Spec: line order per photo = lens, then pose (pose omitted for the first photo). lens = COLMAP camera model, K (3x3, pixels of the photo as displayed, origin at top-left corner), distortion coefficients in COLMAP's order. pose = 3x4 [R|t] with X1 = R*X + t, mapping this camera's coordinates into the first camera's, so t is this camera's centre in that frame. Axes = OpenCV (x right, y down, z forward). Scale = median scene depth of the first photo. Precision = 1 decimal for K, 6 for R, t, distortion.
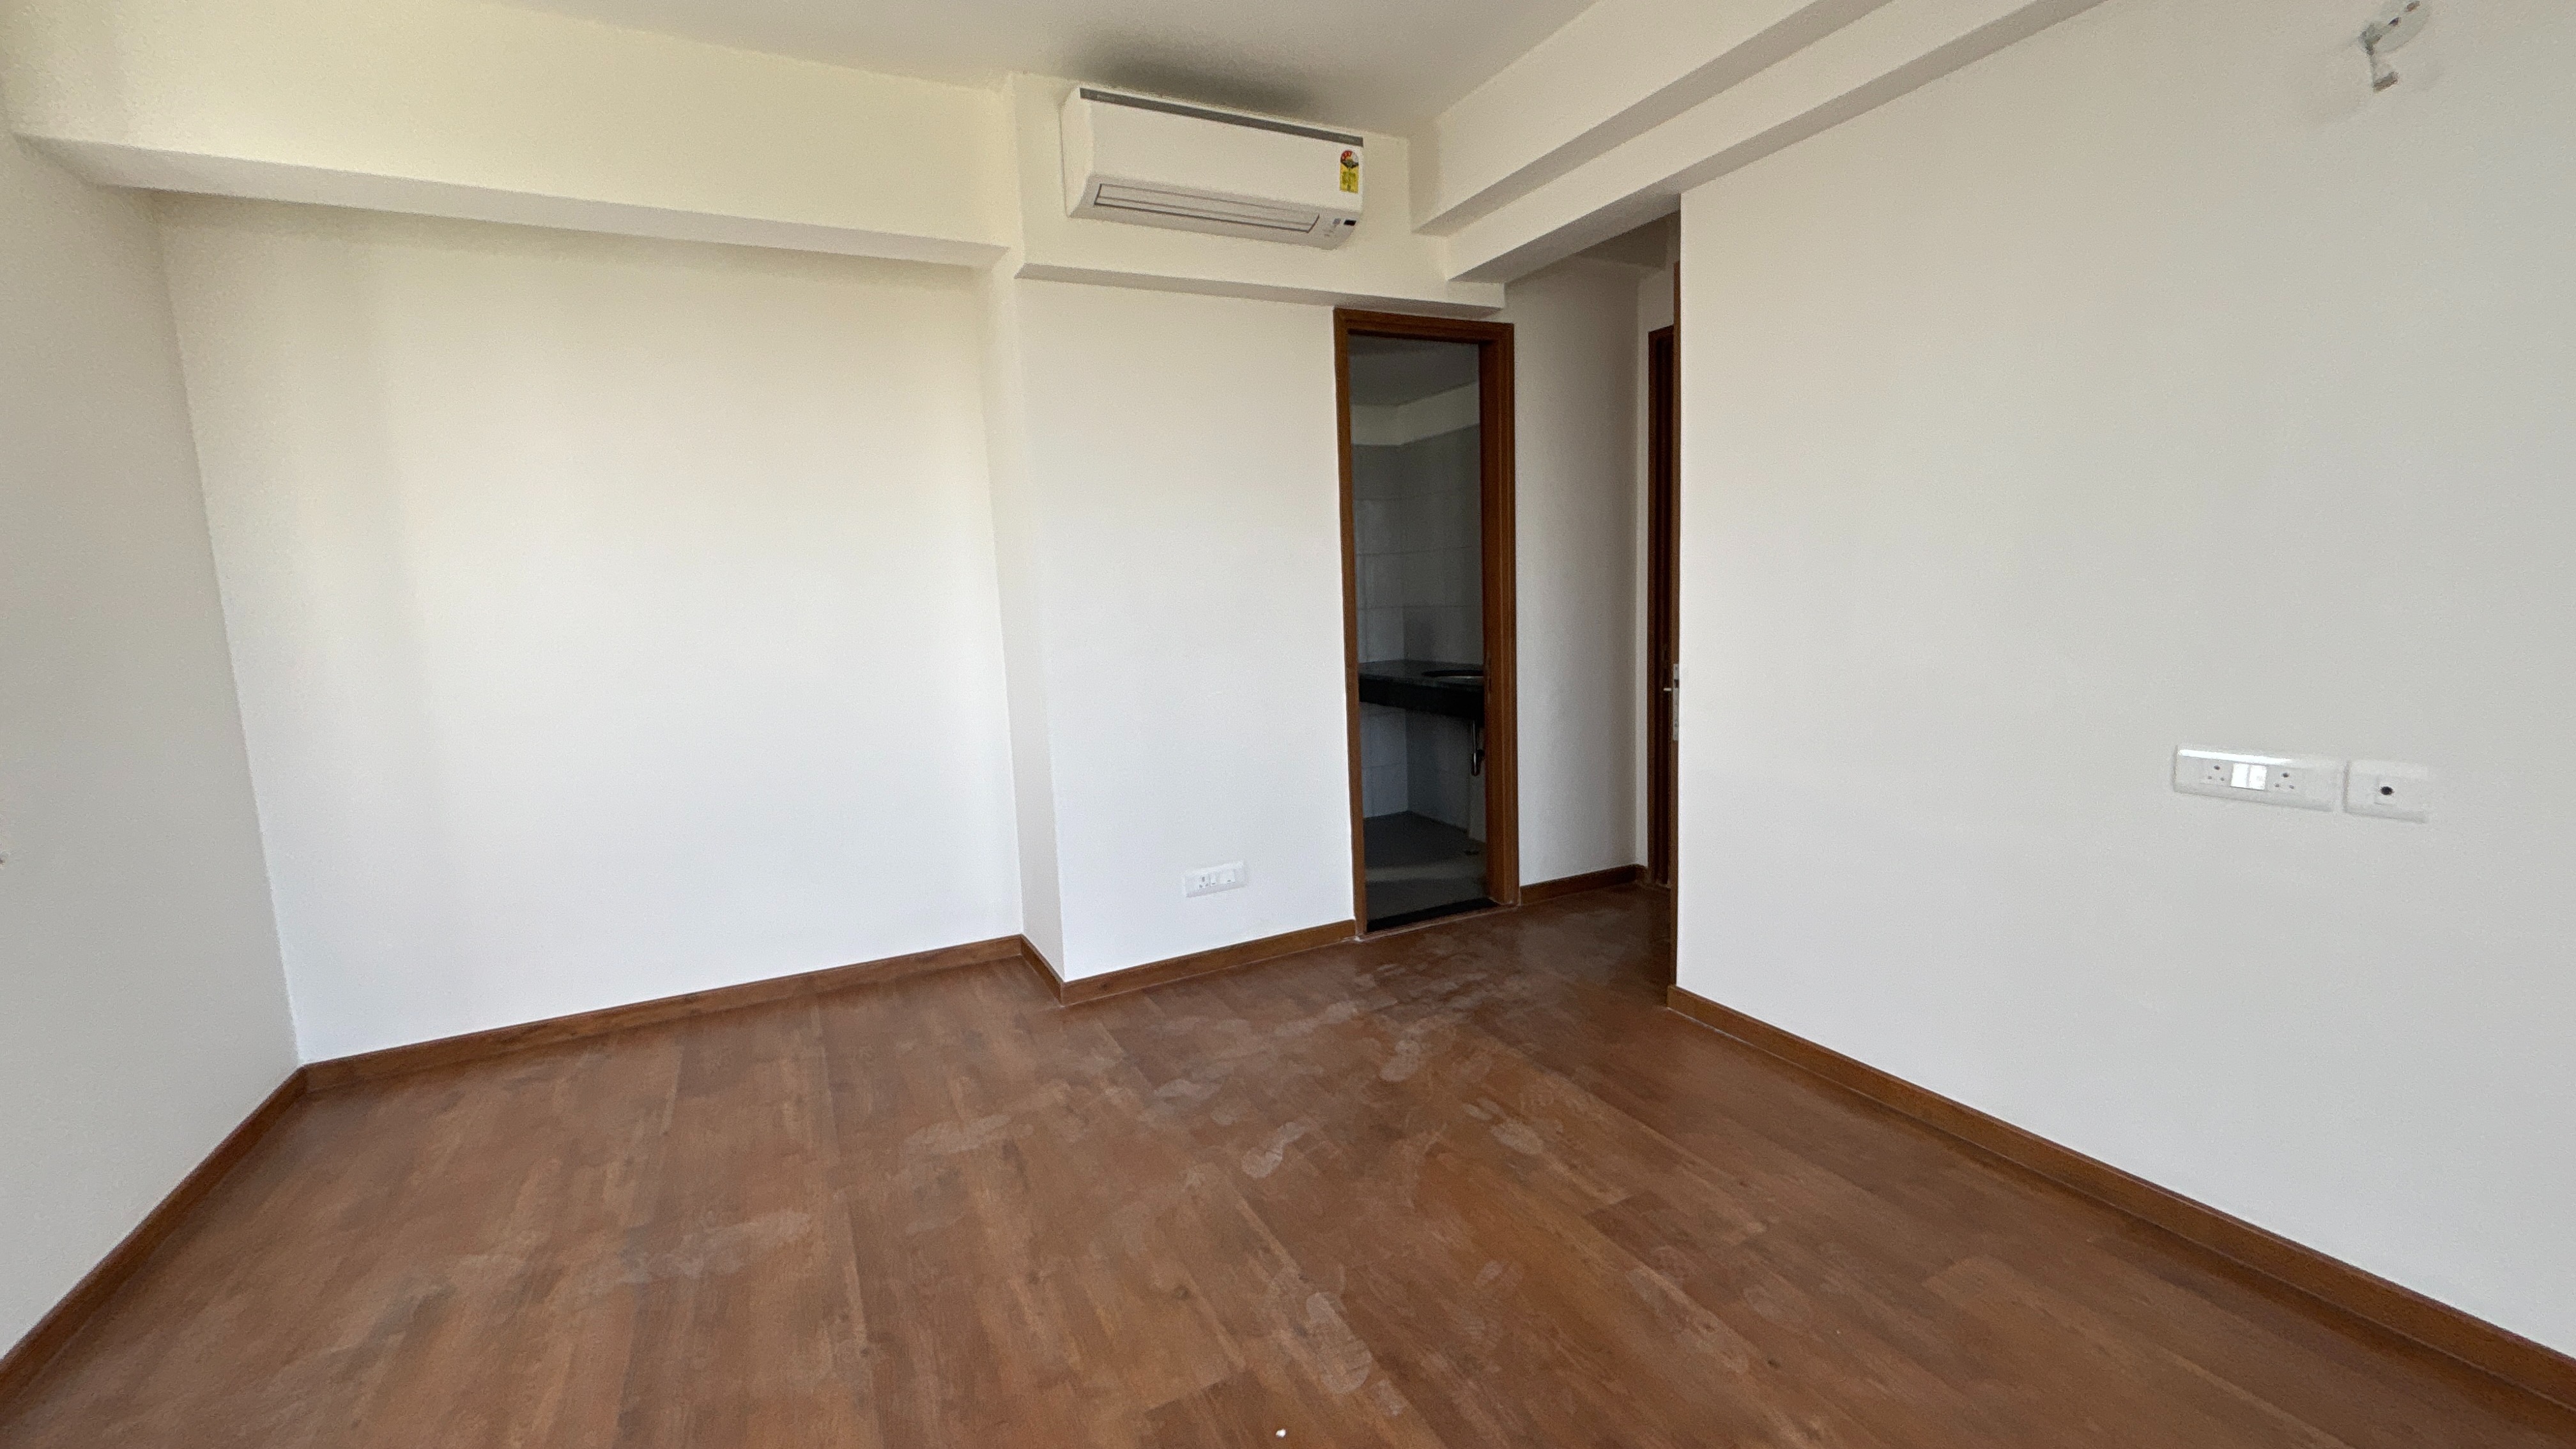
lens RADIAL K [[1041.6, 0, 1284.7], [0, 1041.6, 721.8], [0, 0, 1]] dist [0.001020, 0.000744]
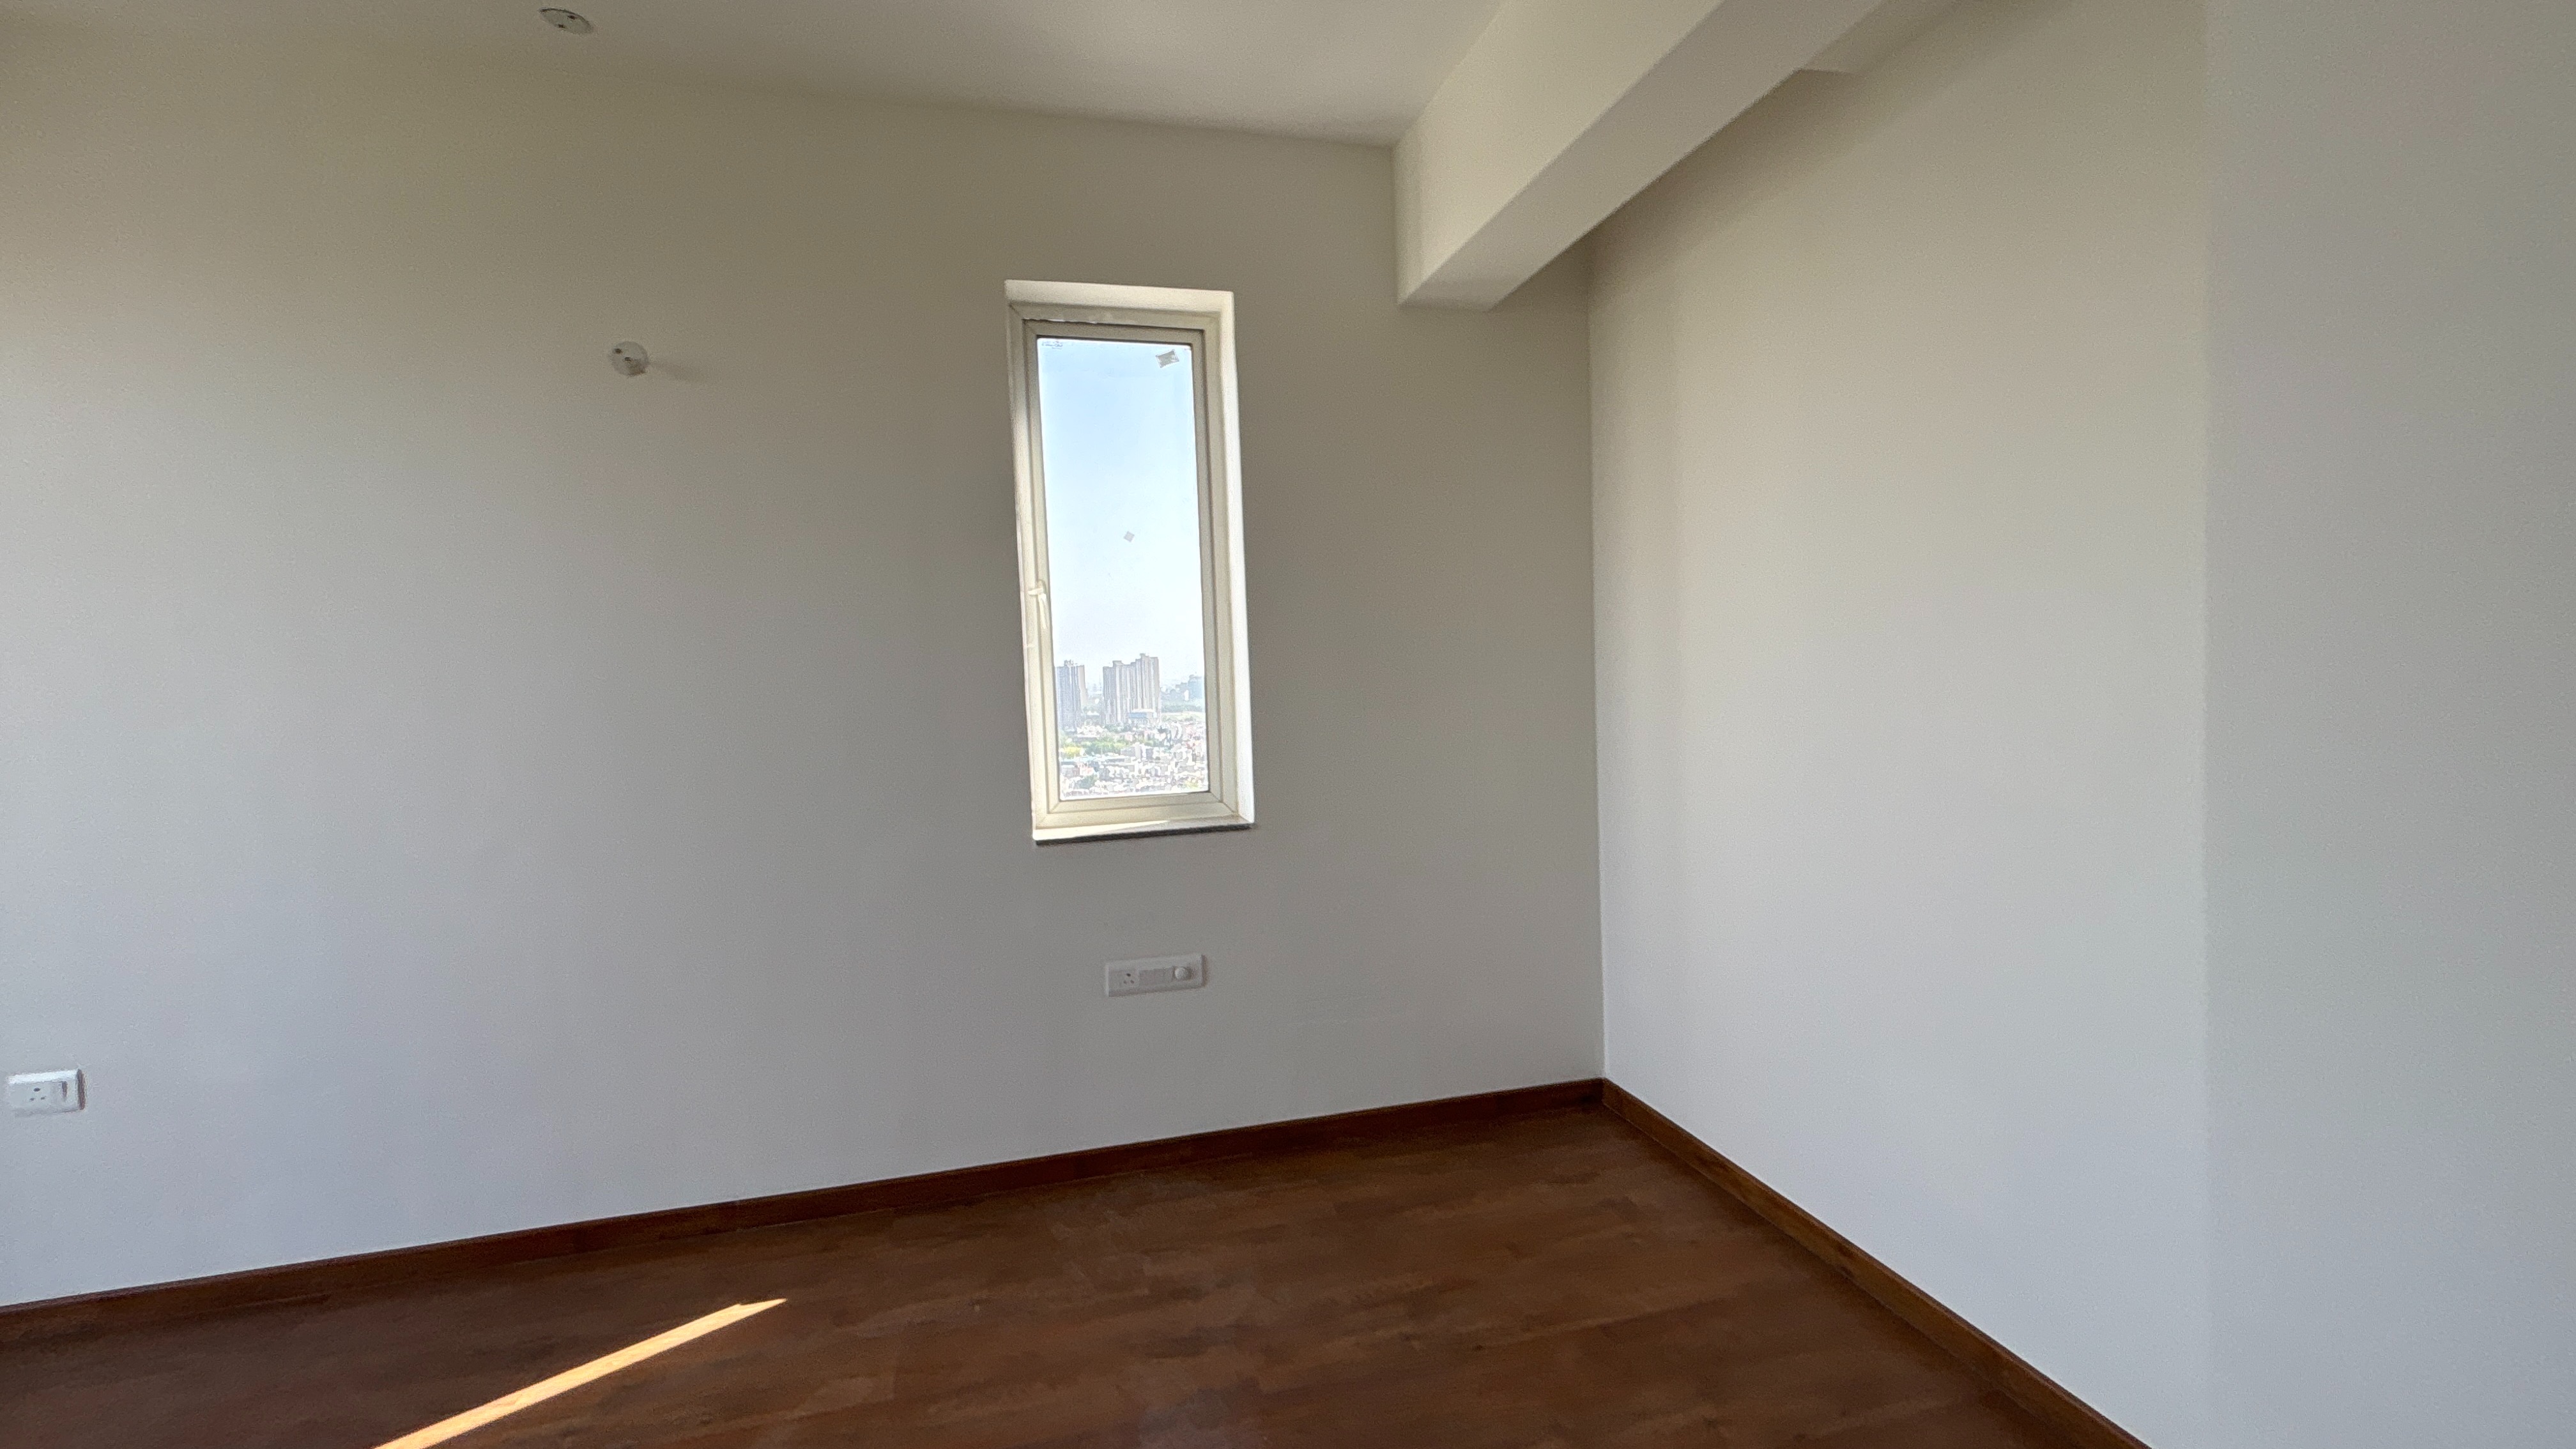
lens RADIAL K [[1041.6, 0, 1281.5], [0, 1041.6, 717.4], [0, 0, 1]] dist [0.001020, 0.000744]
pose [[-0.214945, 0.083745, -0.973029, 0.164267], [-0.081325, 0.991322, 0.103284, -0.149099], [0.973234, 0.101332, -0.206269, 1.081201]]
